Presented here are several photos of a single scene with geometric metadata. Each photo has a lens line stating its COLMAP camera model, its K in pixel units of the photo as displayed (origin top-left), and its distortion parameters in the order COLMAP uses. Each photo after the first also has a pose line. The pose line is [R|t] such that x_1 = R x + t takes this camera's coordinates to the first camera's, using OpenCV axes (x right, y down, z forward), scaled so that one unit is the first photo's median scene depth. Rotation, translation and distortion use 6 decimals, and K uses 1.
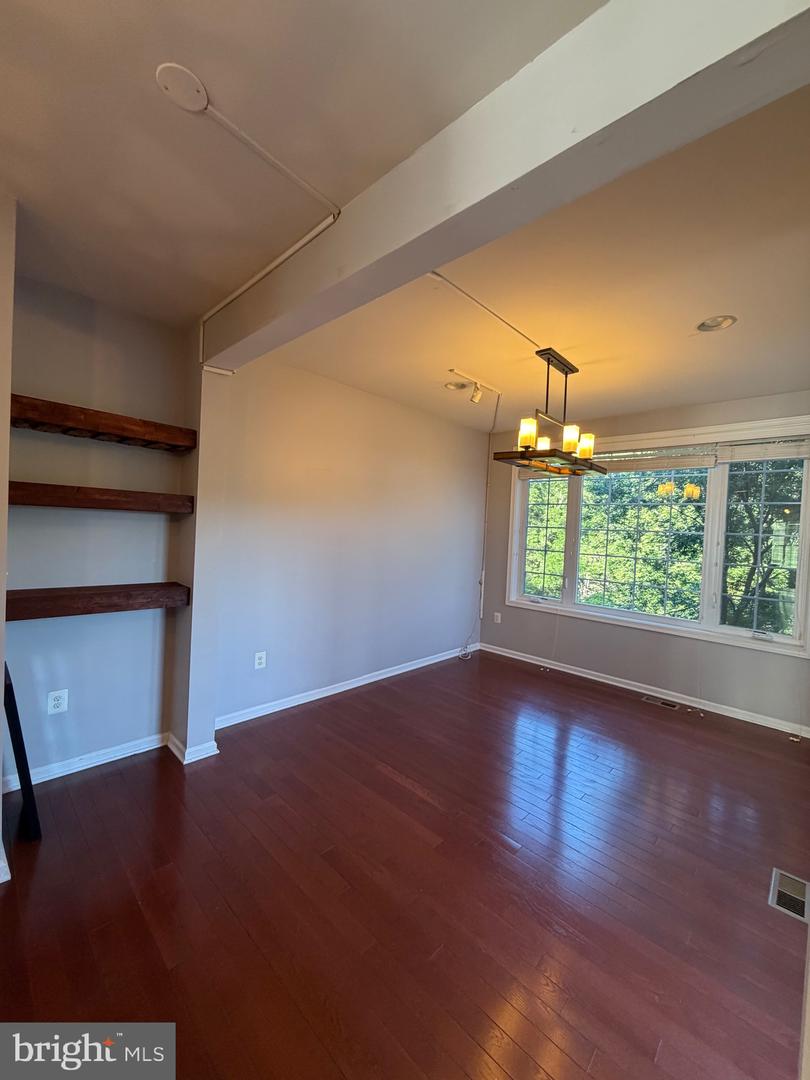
lens RADIAL K [[429.8, 0, 400.2], [0, 429.8, 537.9], [0, 0, 1]] dist [0.000456, 0.000840]
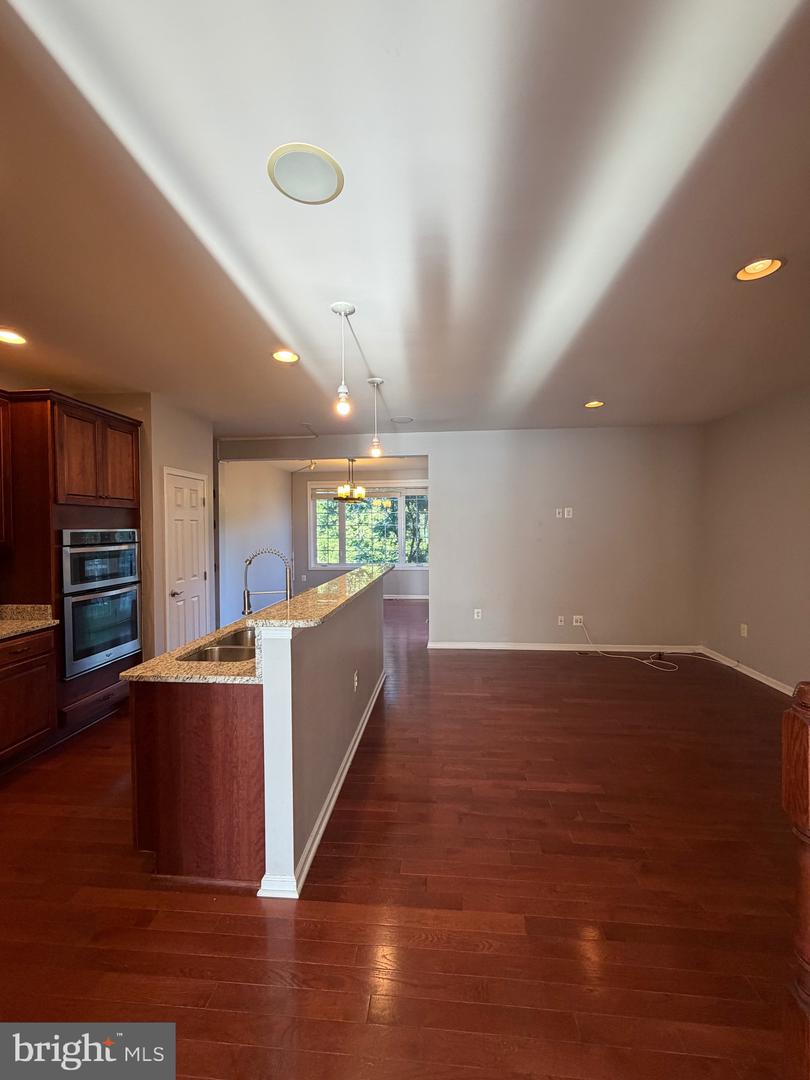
lens RADIAL K [[429.8, 0, 406.9], [0, 429.8, 540.3], [0, 0, 1]] dist [0.000456, 0.000840]
pose [[0.771949, -0.062350, 0.632620, -0.700921], [0.042458, 0.998013, 0.046554, -0.039059], [-0.634265, -0.009077, 0.773062, -0.790092]]
